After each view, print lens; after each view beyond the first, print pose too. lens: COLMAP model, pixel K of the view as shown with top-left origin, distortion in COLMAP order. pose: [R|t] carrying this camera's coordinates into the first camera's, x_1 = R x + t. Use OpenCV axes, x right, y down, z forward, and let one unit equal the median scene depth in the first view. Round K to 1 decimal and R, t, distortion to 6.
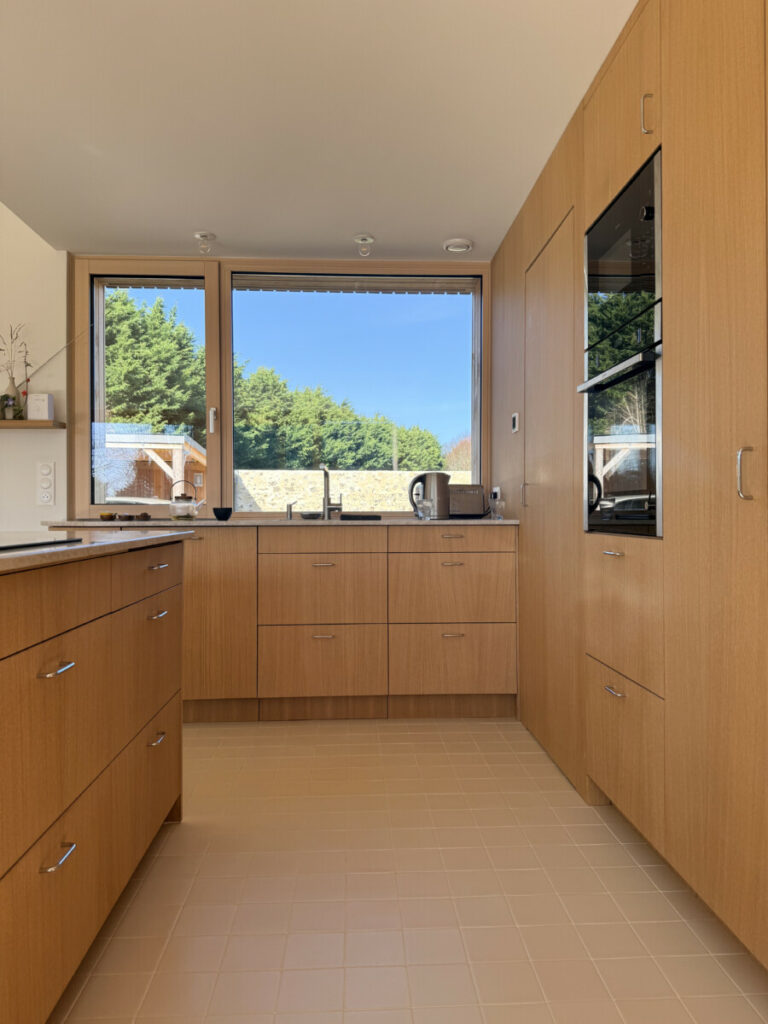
lens RADIAL K [[723.1, 0, 384.0], [0, 723.1, 512.0], [0, 0, 1]] dist [0.161320, -0.064378]
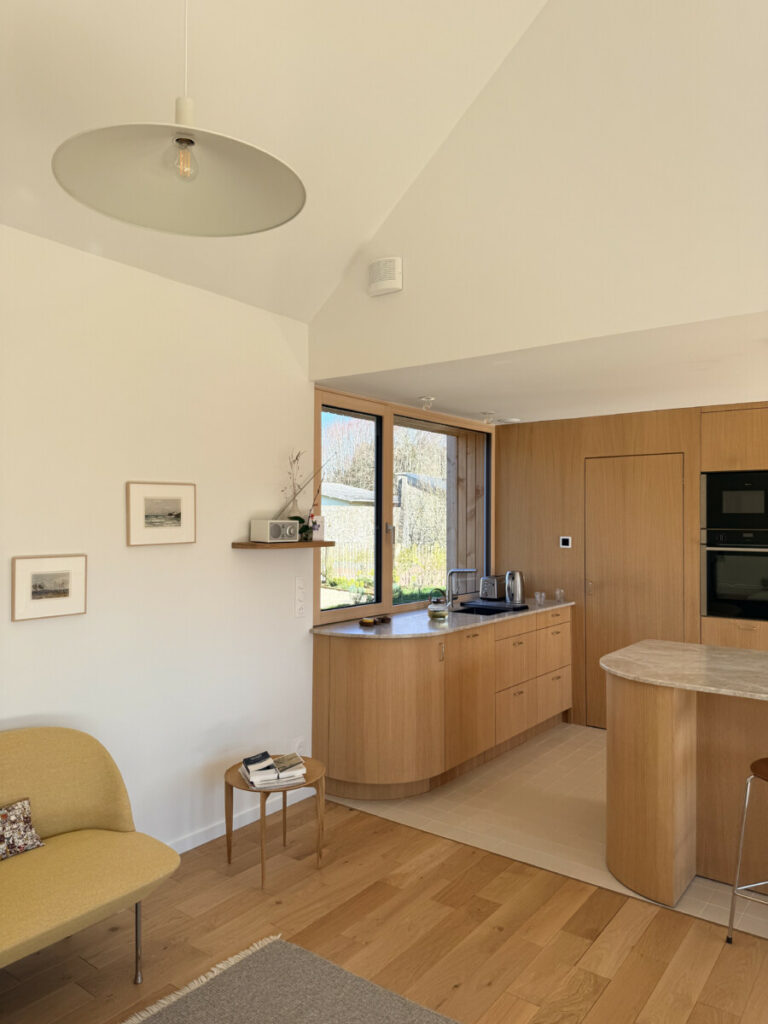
lens RADIAL K [[723.1, 0, 384.0], [0, 723.1, 512.0], [0, 0, 1]] dist [0.161320, -0.064378]
pose [[0.638402, 0.017480, 0.769505, -1.376629], [-0.008790, 0.999842, -0.015420, -0.164465], [-0.769653, 0.003080, 0.638455, 0.268842]]
